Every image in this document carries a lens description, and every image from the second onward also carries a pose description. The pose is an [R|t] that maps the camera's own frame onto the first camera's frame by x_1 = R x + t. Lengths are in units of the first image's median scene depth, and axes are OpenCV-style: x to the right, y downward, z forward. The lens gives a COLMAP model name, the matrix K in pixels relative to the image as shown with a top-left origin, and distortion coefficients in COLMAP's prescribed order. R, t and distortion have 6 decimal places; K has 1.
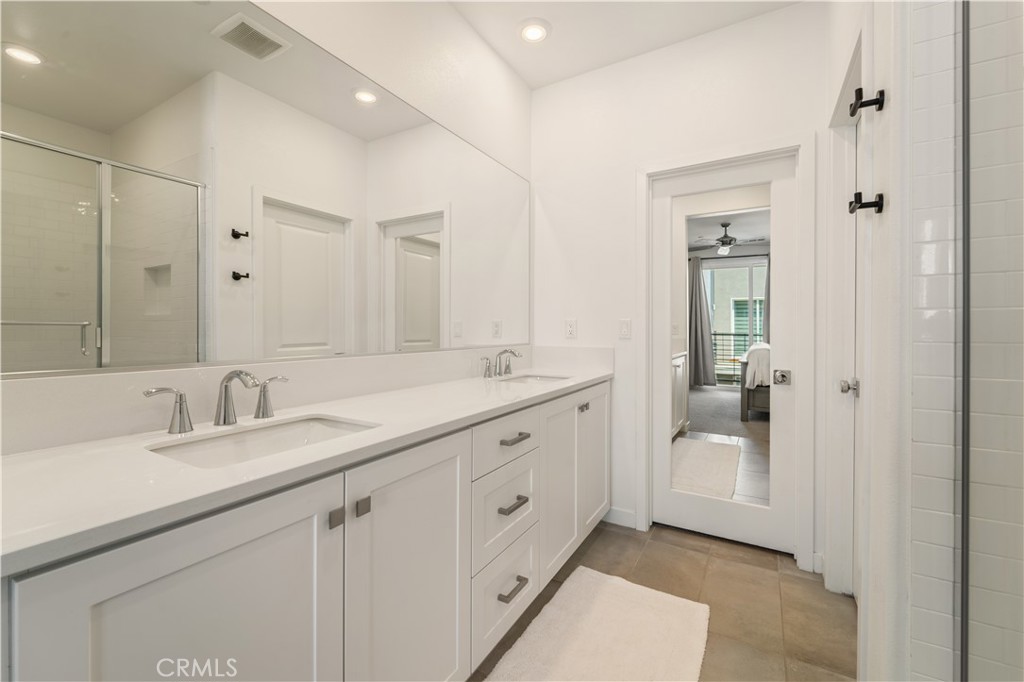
lens RADIAL K [[419.1, 0, 509.7], [0, 419.1, 327.4], [0, 0, 1]] dist [0.001054, -0.000300]
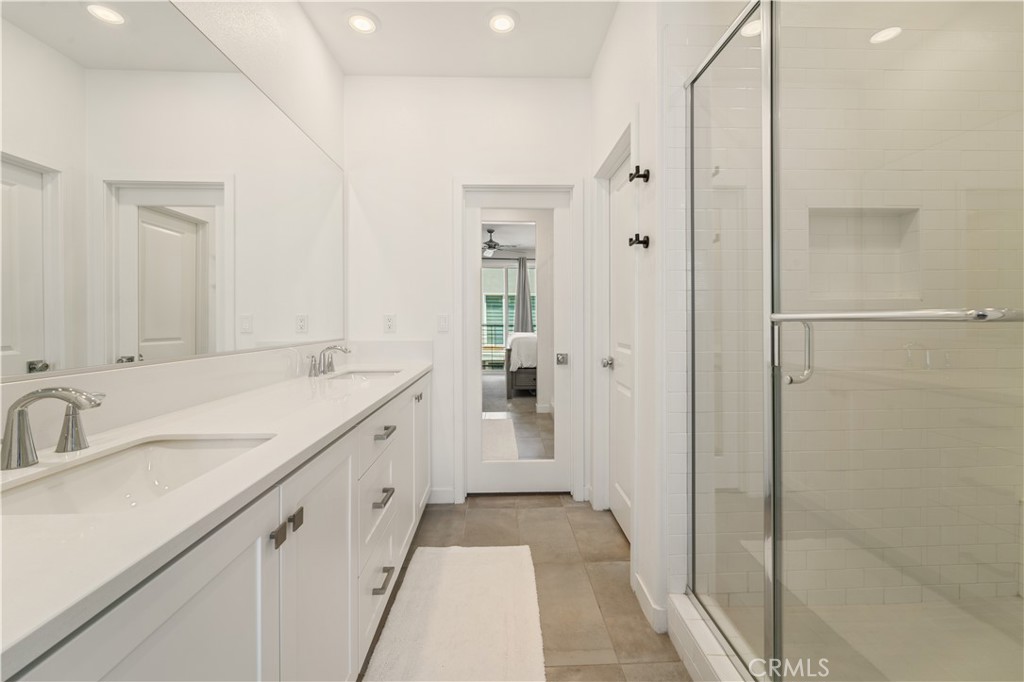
lens RADIAL K [[418.8, 0, 510.7], [0, 418.8, 317.9], [0, 0, 1]] dist [-0.000481, -0.000745]
pose [[0.844172, -0.001931, 0.536069, -0.182833], [0.003492, 0.999992, -0.001897, -0.007139], [-0.536061, 0.003474, 0.844172, -0.018097]]
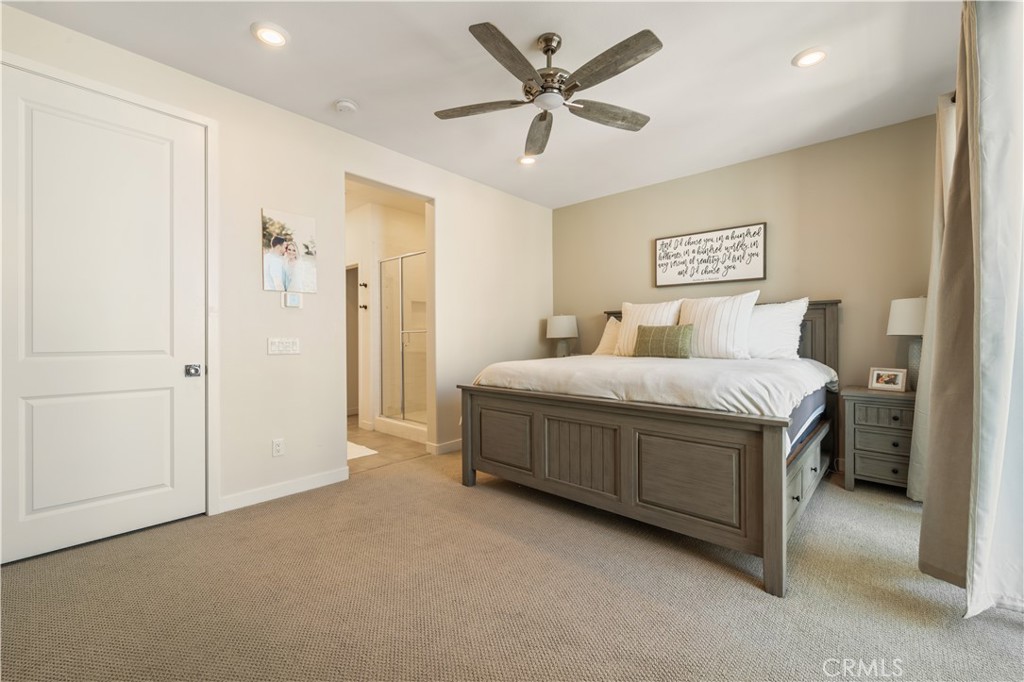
lens RADIAL K [[414.8, 0, 512.0], [0, 414.8, 341.0], [0, 0, 1]] dist [-0.000726, -0.000066]
pose [[0.188915, -0.009278, 0.981950, -1.627289], [0.002000, 0.999957, 0.009064, 0.020446], [-0.981991, 0.000252, 0.188925, -0.716842]]
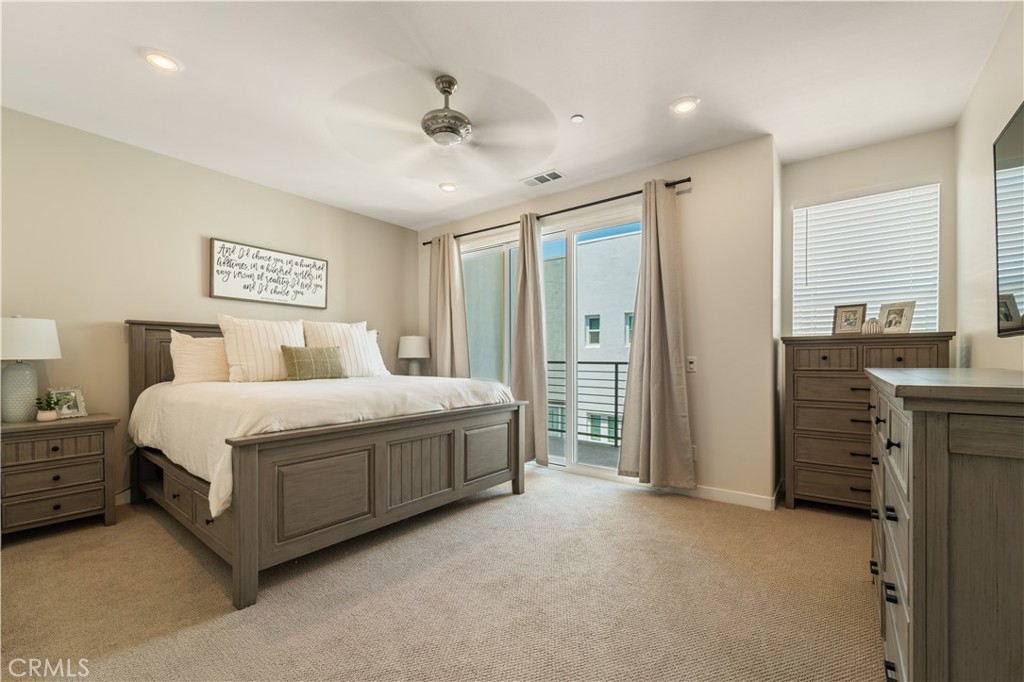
lens RADIAL K [[426.0, 0, 515.6], [0, 426.0, 366.7], [0, 0, 1]] dist [0.001180, -0.000074]
pose [[-0.992839, -0.001752, 0.119446, -0.938020], [0.000414, 0.999836, 0.018107, 0.023035], [-0.119458, 0.018027, -0.992676, 0.453307]]
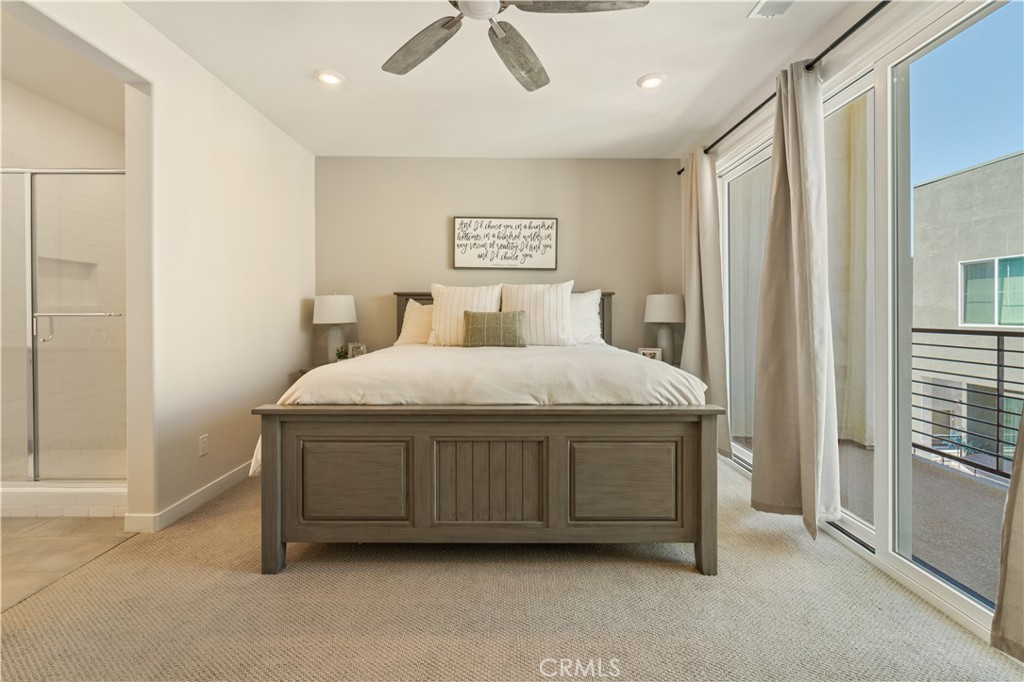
lens RADIAL K [[418.8, 0, 510.7], [0, 418.8, 317.9], [0, 0, 1]] dist [-0.000481, -0.000745]
pose [[-0.516350, -0.004931, 0.856364, -1.280698], [-0.002245, 0.999988, 0.004405, -0.006491], [-0.856375, 0.000352, -0.516354, -0.288435]]
